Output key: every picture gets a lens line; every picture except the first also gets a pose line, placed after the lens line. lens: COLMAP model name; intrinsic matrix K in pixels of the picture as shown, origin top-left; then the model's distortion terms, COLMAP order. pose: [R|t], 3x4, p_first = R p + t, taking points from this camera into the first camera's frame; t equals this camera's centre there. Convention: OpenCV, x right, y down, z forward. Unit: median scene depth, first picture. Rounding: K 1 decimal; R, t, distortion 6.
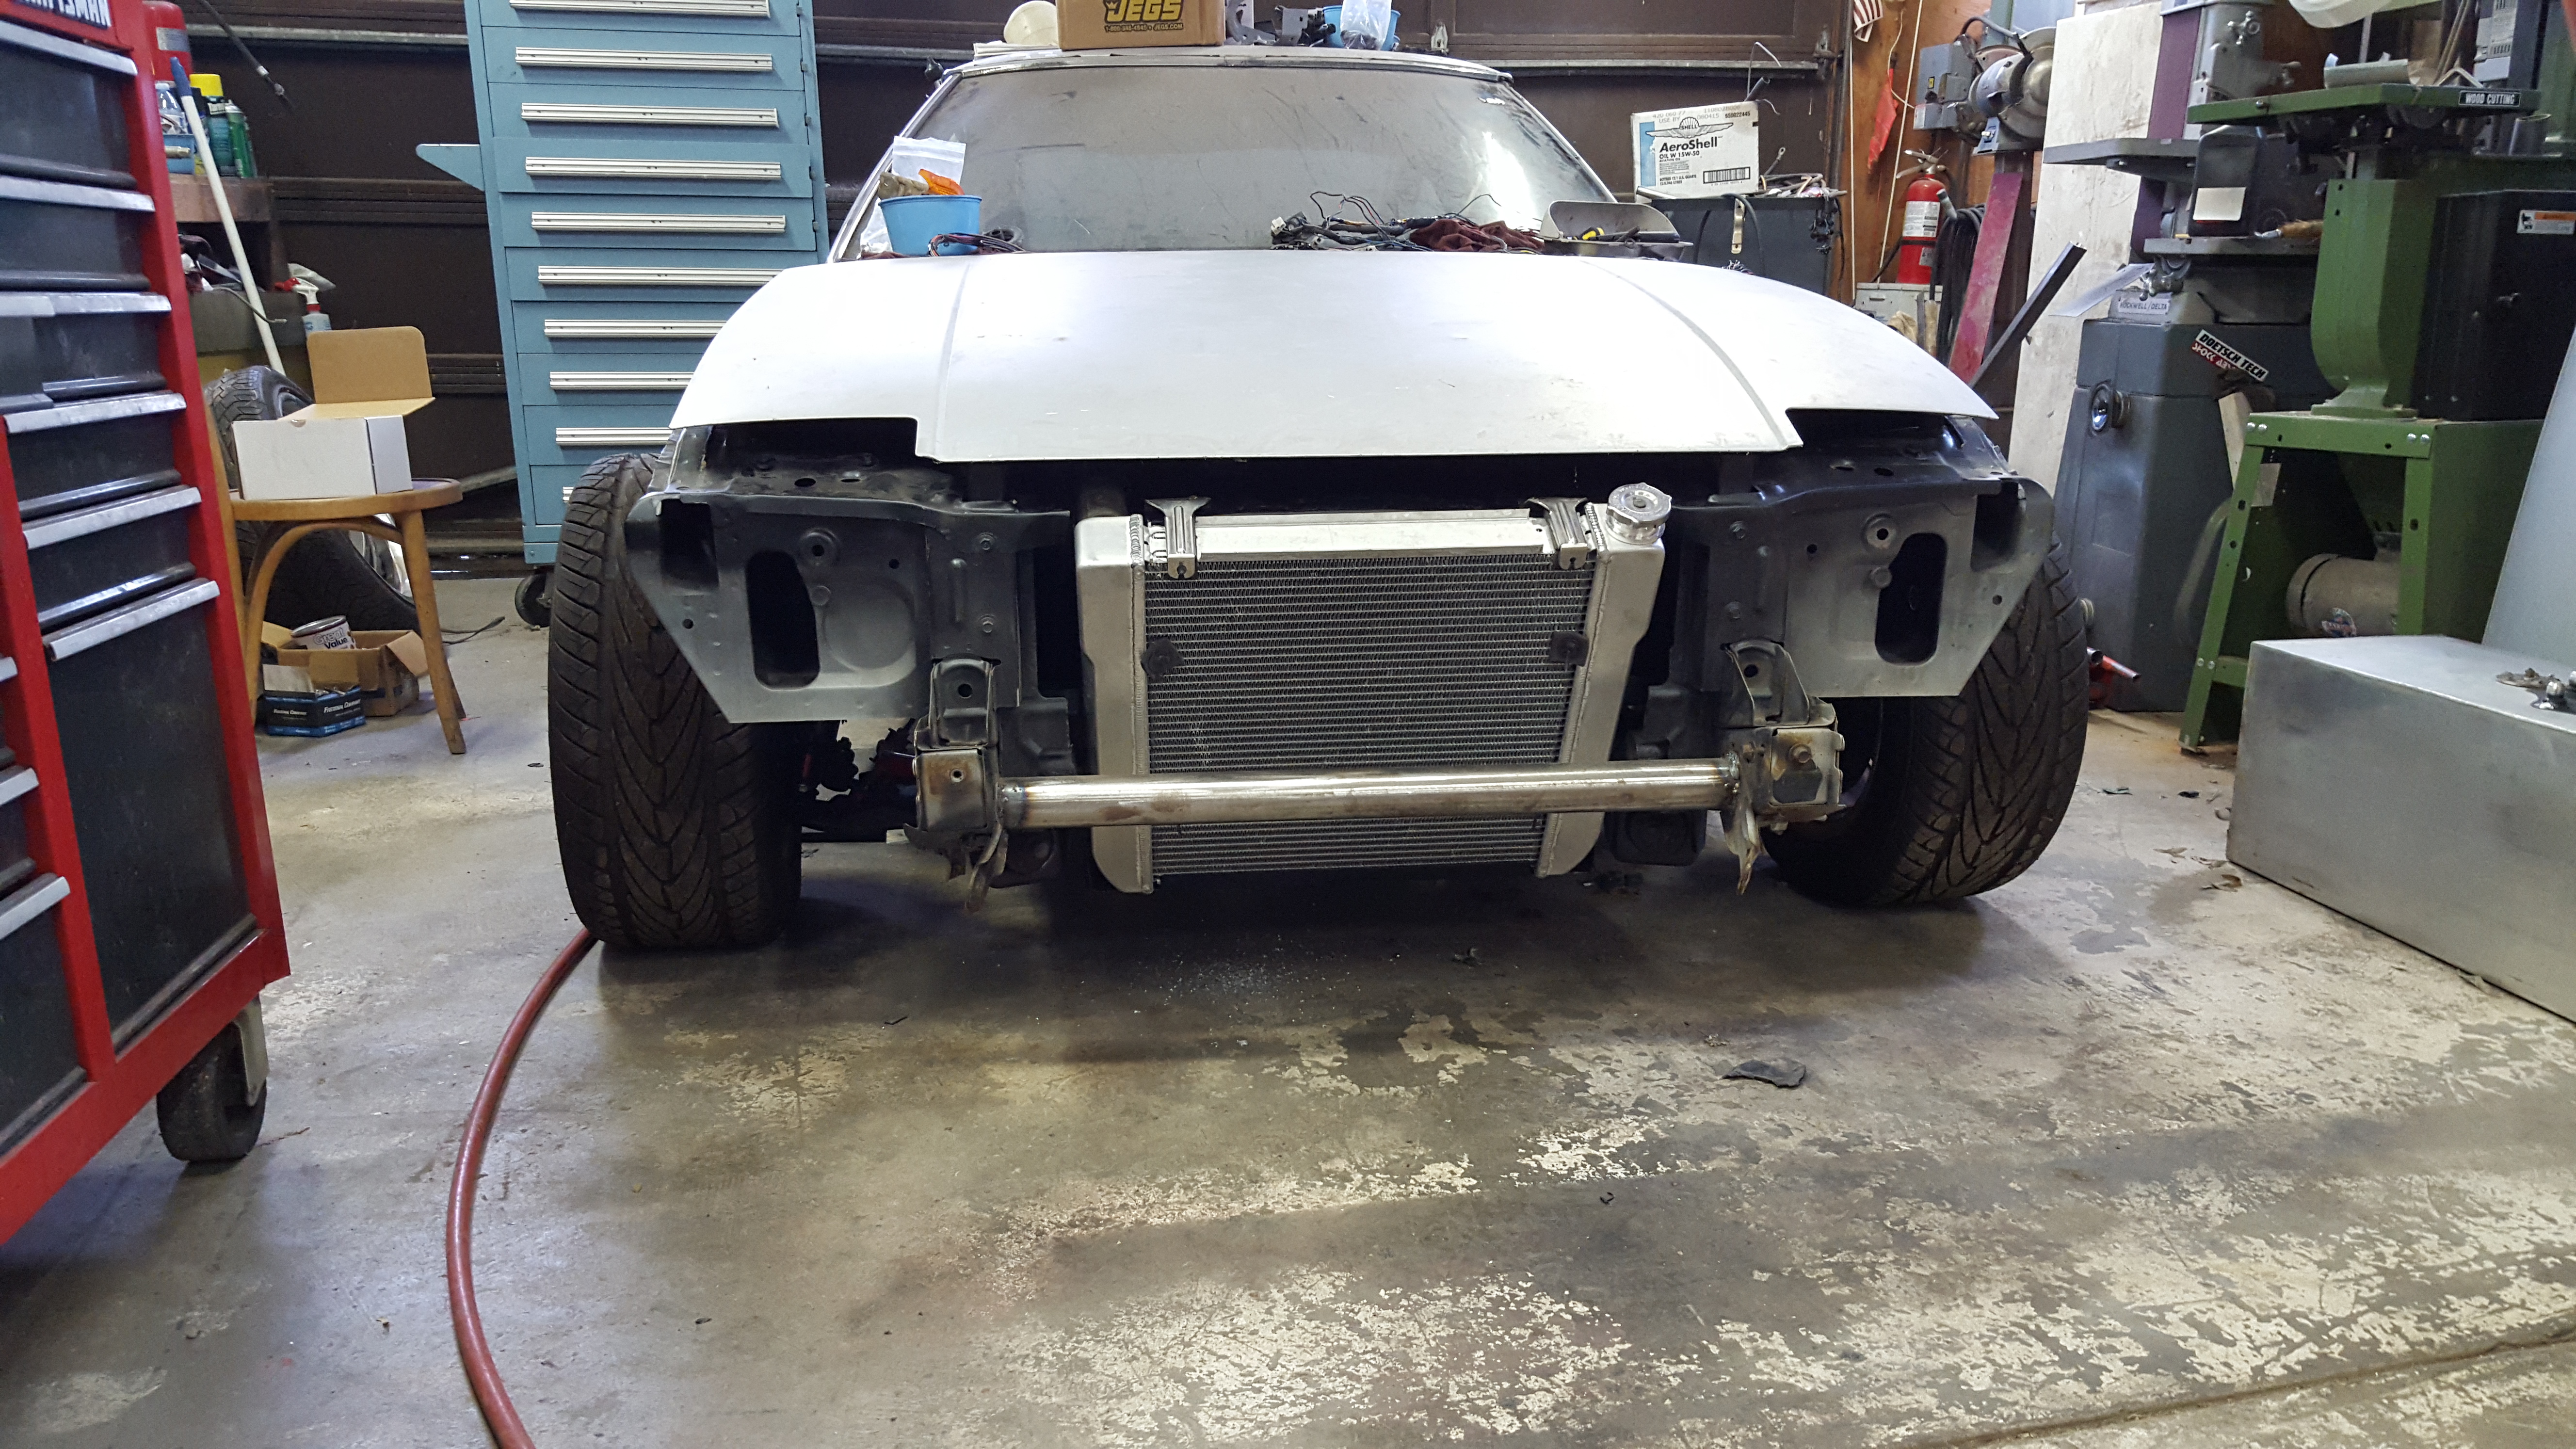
lens RADIAL K [[1869.0, 0, 1285.6], [0, 1869.0, 725.5], [0, 0, 1]] dist [0.043697, -0.056668]
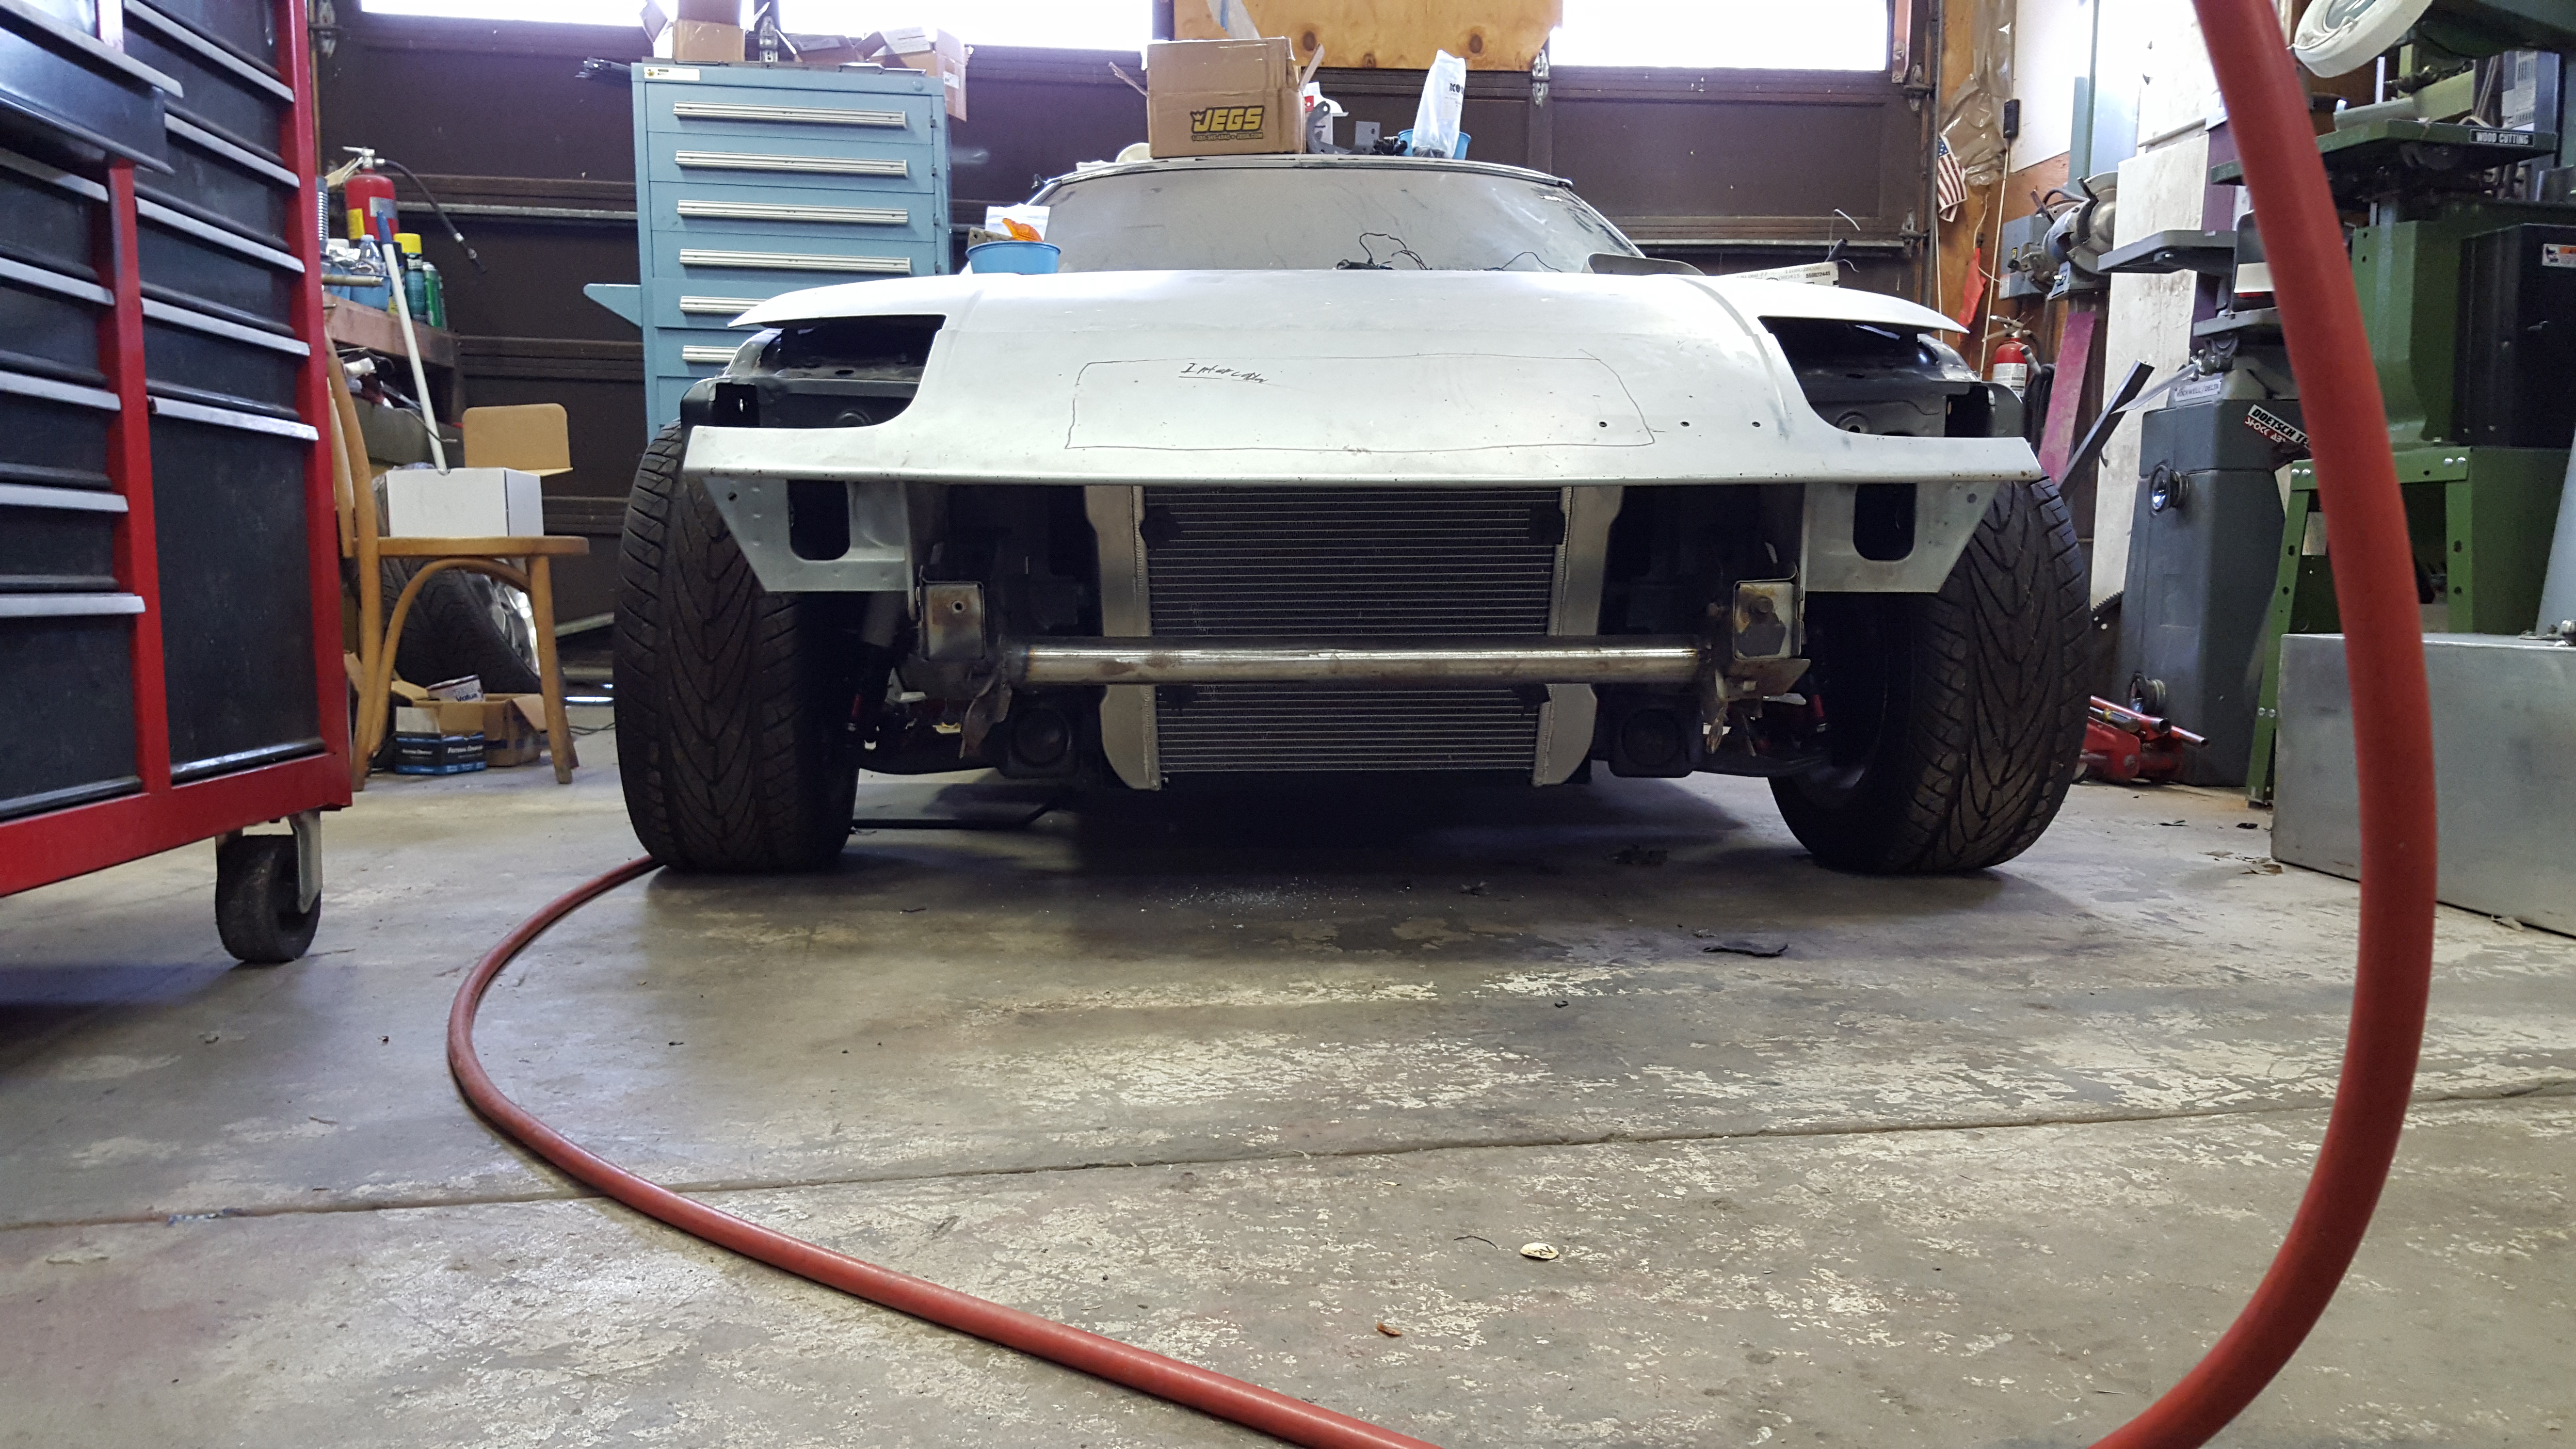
lens RADIAL K [[1869.0, 0, 1292.2], [0, 1869.0, 735.2], [0, 0, 1]] dist [0.043697, -0.056668]
pose [[0.996765, 0.010876, -0.079631, 0.077288], [-0.022534, 0.988879, -0.147007, 0.192144], [0.077146, 0.148326, 0.985925, -0.025987]]
